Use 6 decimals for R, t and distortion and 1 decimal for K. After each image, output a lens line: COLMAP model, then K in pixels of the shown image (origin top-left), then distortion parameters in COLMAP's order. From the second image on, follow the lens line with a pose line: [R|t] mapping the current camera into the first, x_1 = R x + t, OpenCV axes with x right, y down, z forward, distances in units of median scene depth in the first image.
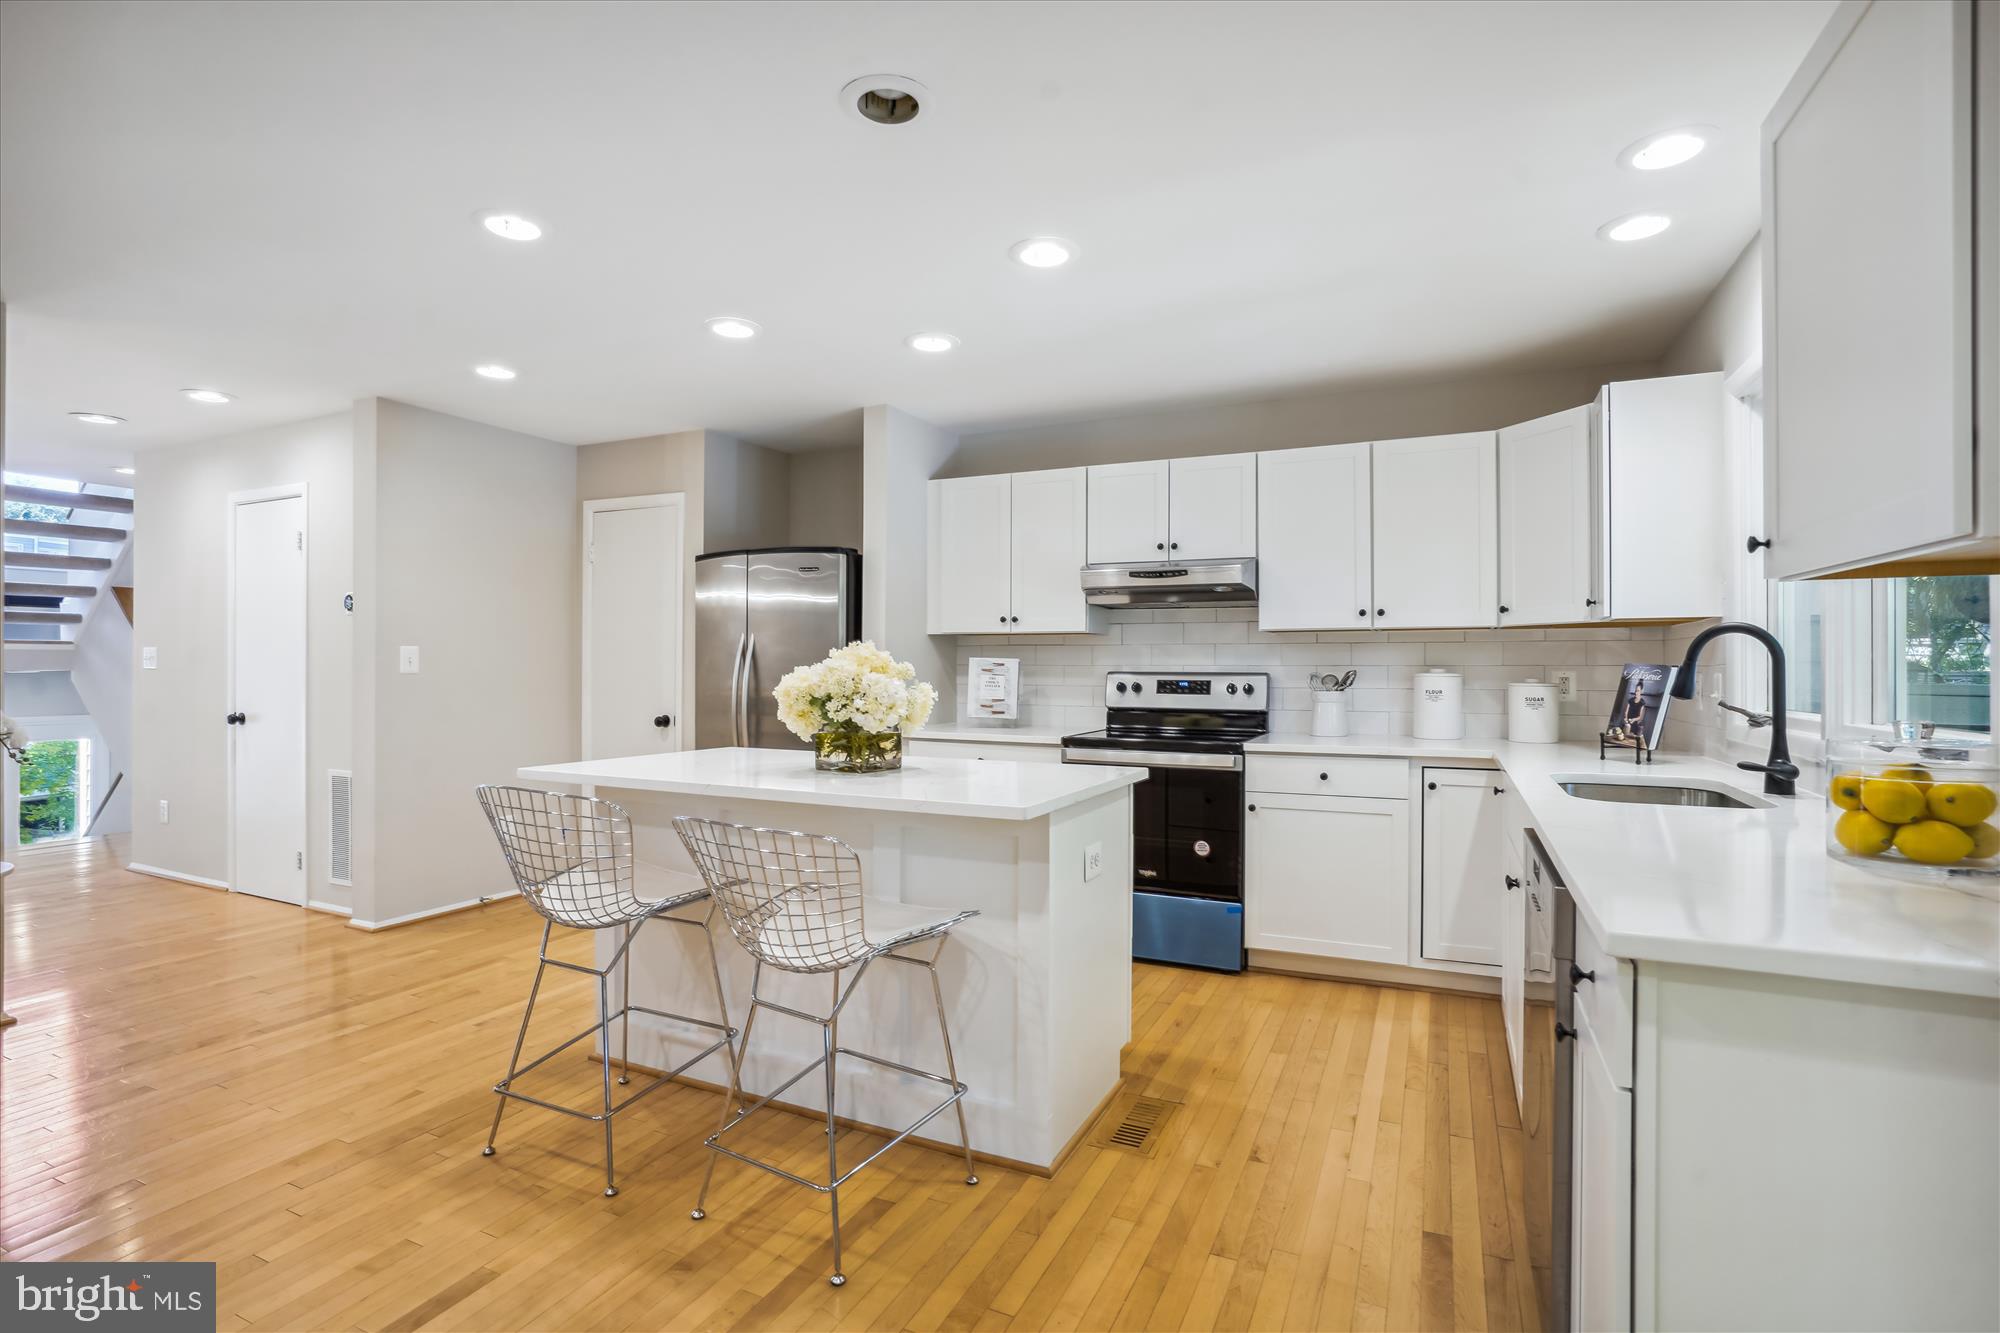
lens RADIAL K [[942.8, 0, 1007.0], [0, 942.8, 658.5], [0, 0, 1]] dist [-0.040986, 0.016659]
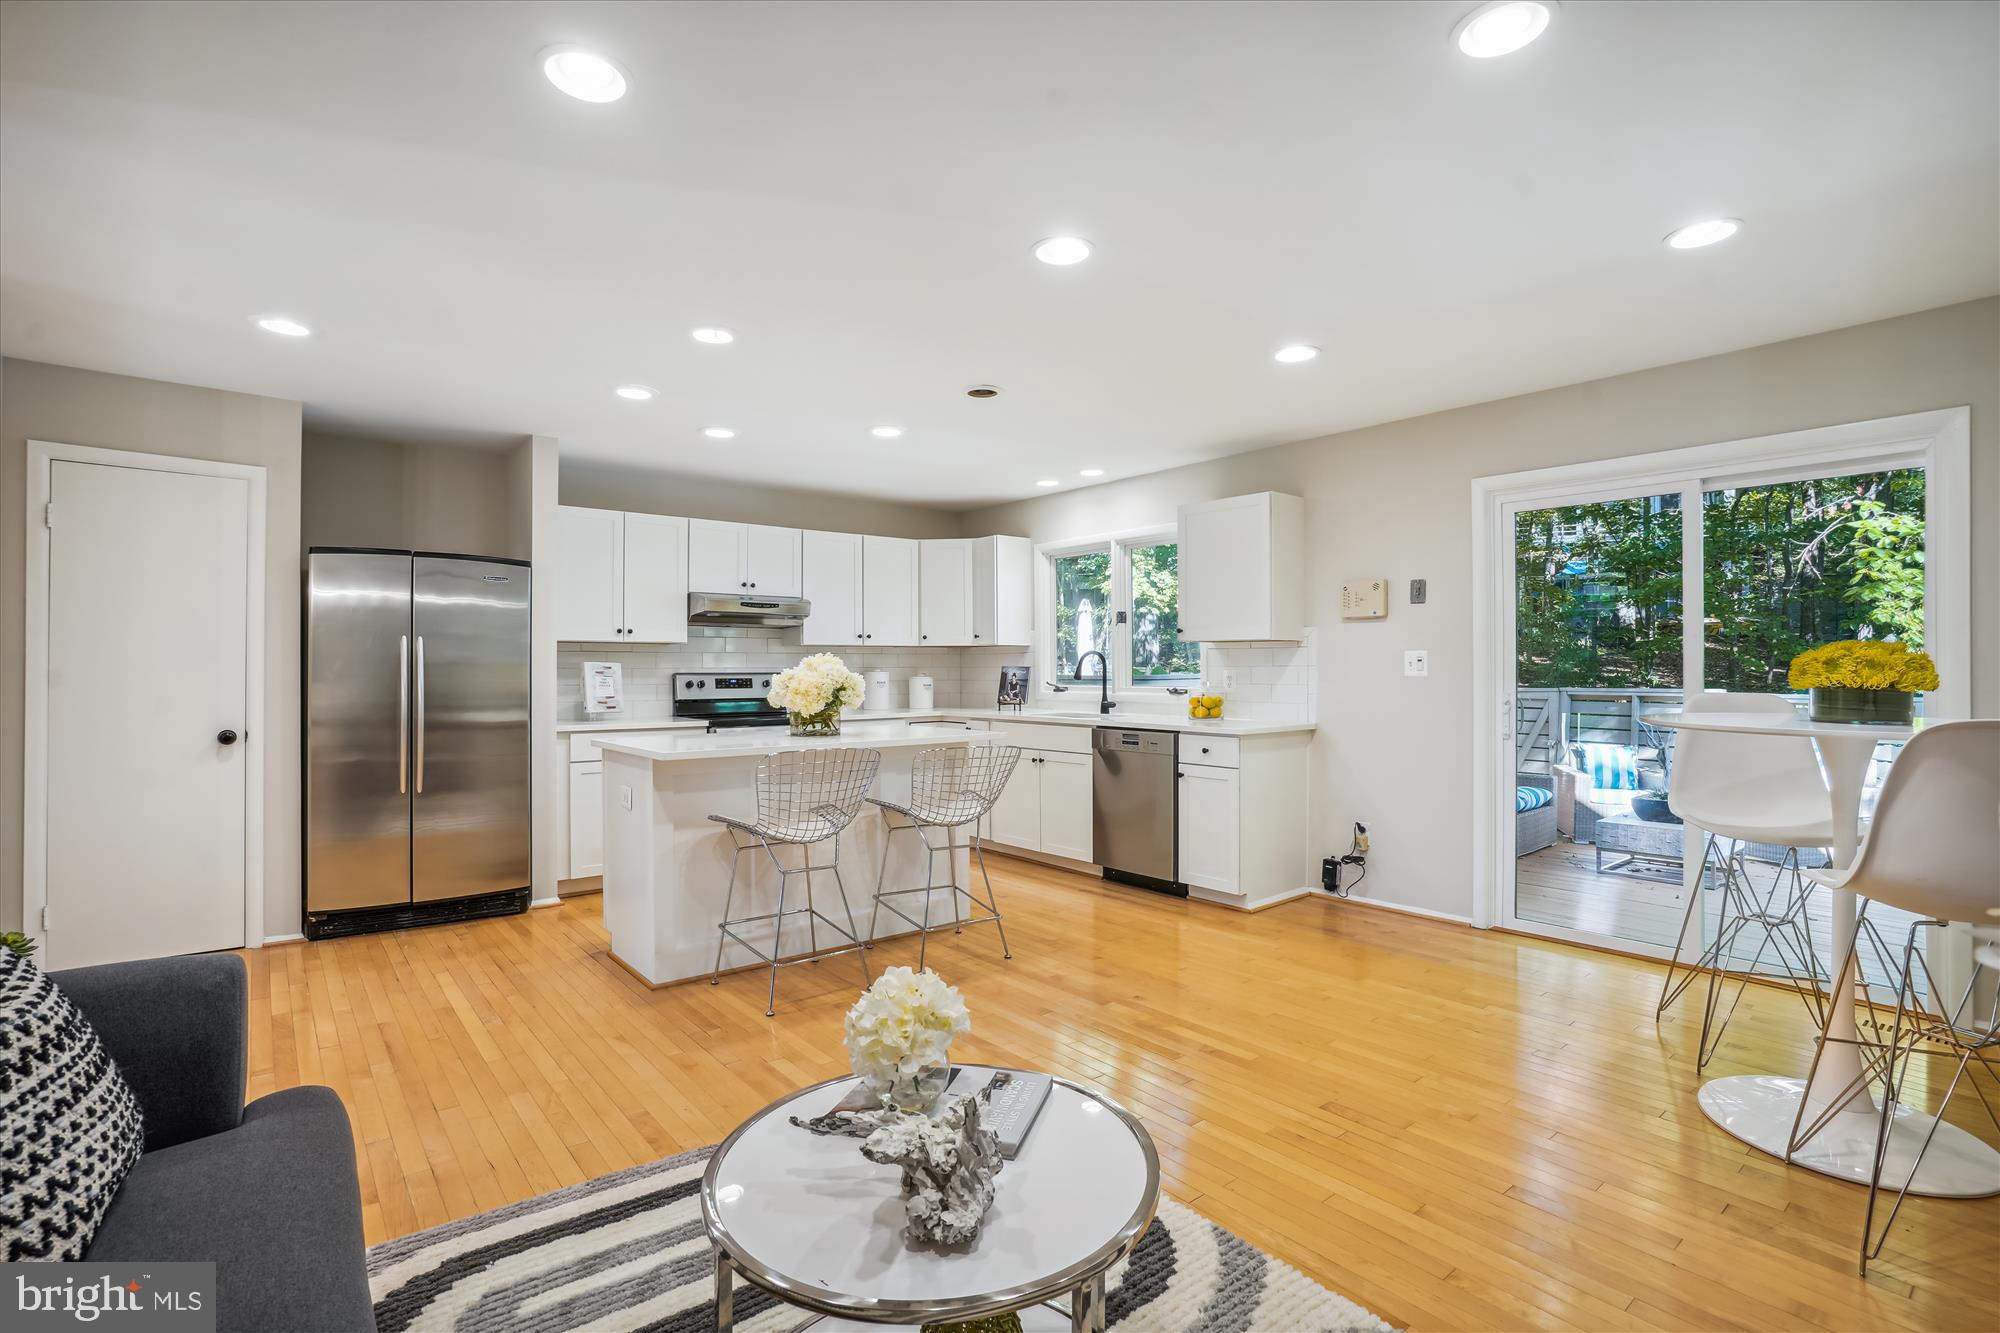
lens RADIAL K [[934.5, 0, 992.6], [0, 934.5, 665.8], [0, 0, 1]] dist [-0.035673, 0.016255]
pose [[0.444719, -0.002271, 0.895667, -0.896688], [-0.003504, 0.999985, 0.004276, -0.003005], [-0.895663, -0.005040, 0.444705, 0.035375]]
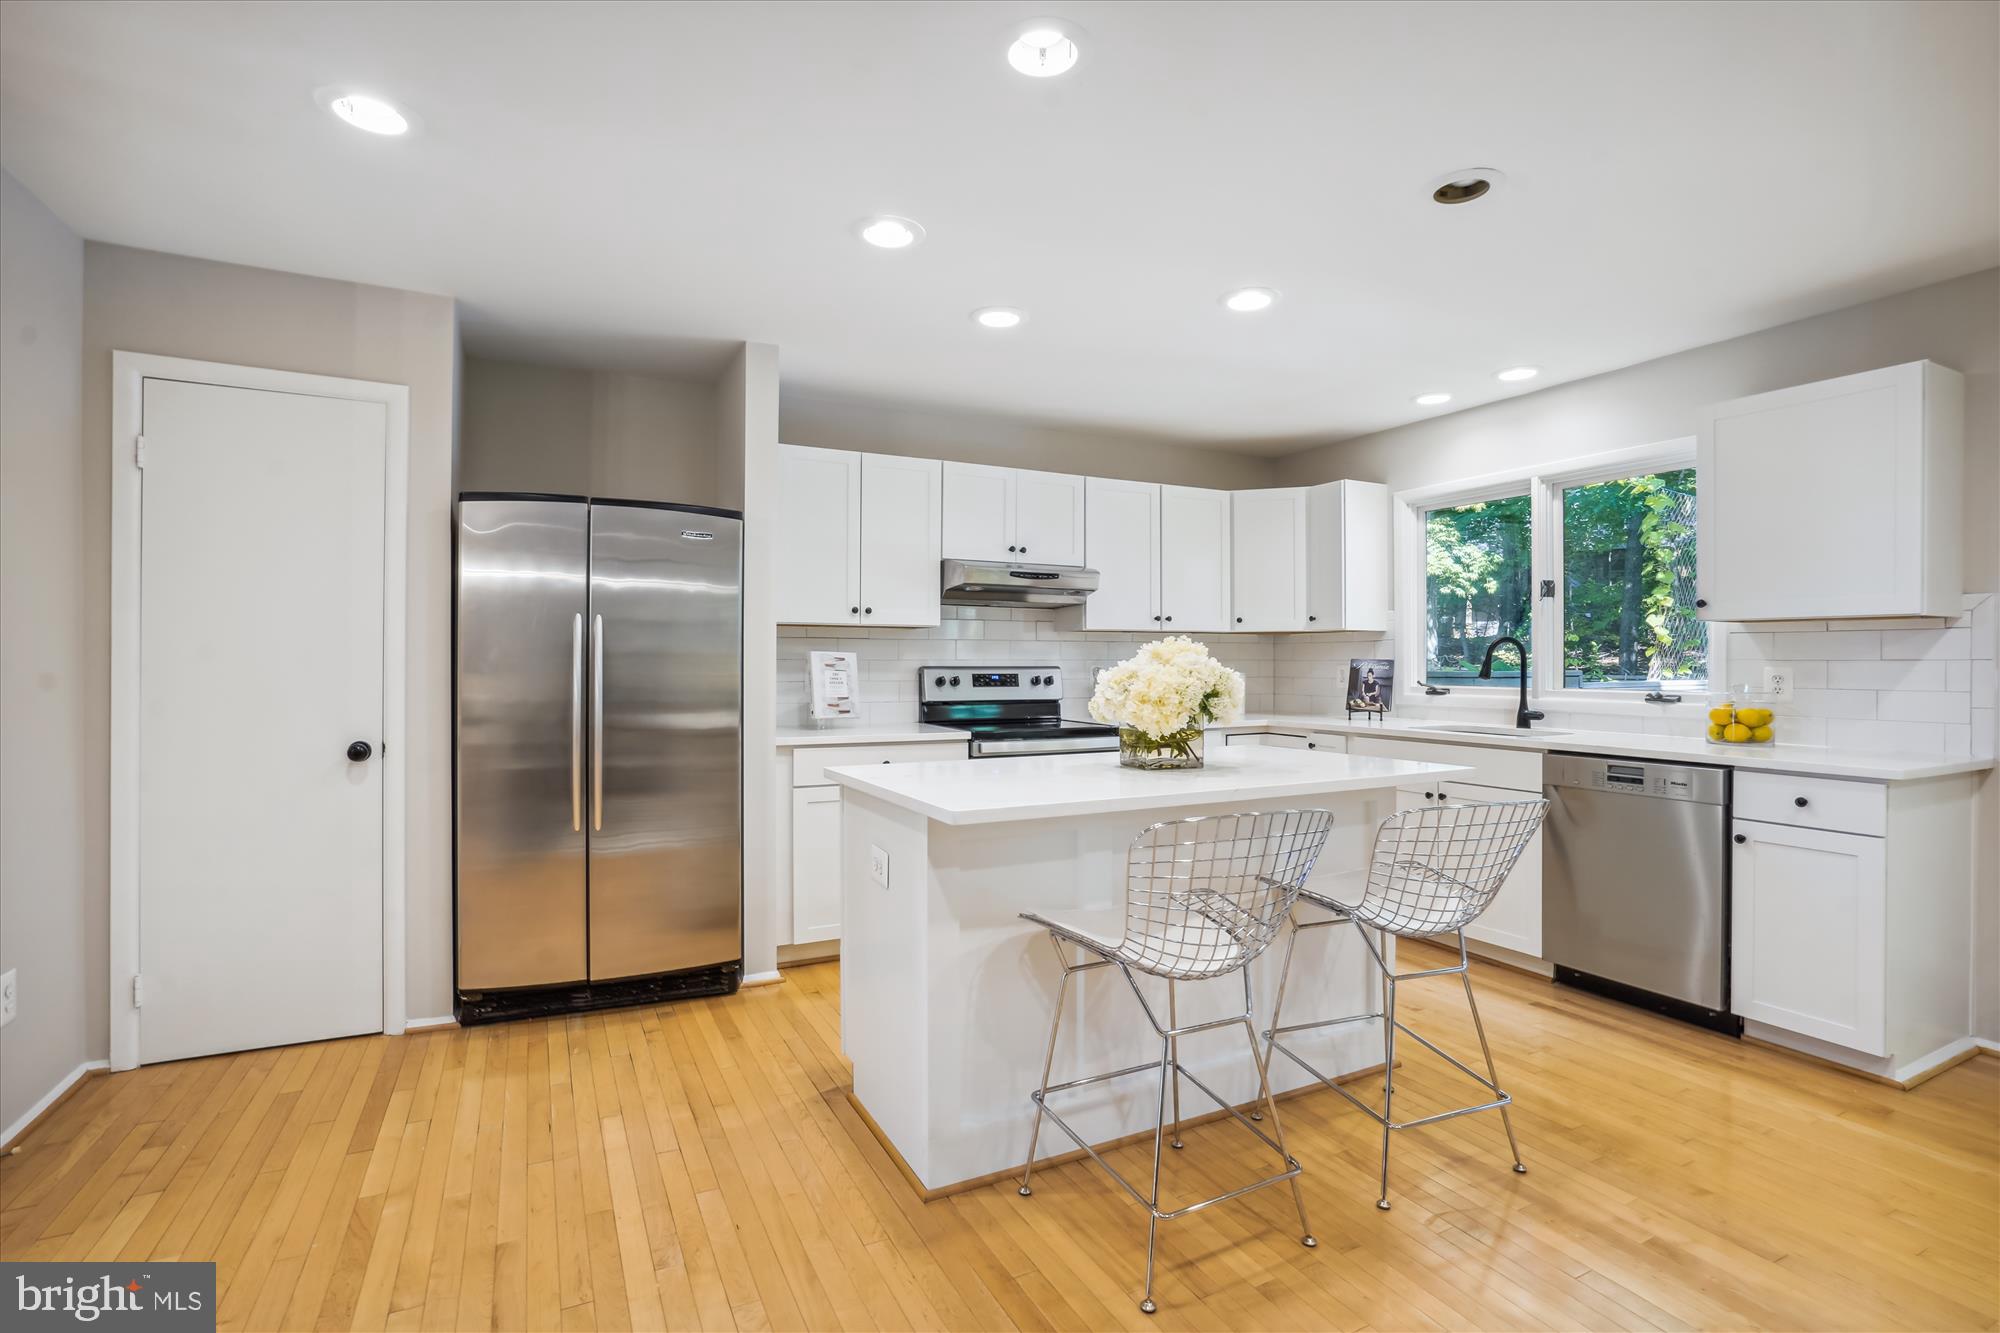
lens RADIAL K [[942.8, 0, 1007.0], [0, 942.8, 658.5], [0, 0, 1]] dist [-0.040986, 0.016659]
pose [[0.614161, -0.000806, 0.789180, -0.657634], [-0.005774, 0.999968, 0.005514, -0.000170], [-0.789159, -0.007943, 0.614137, 0.334535]]
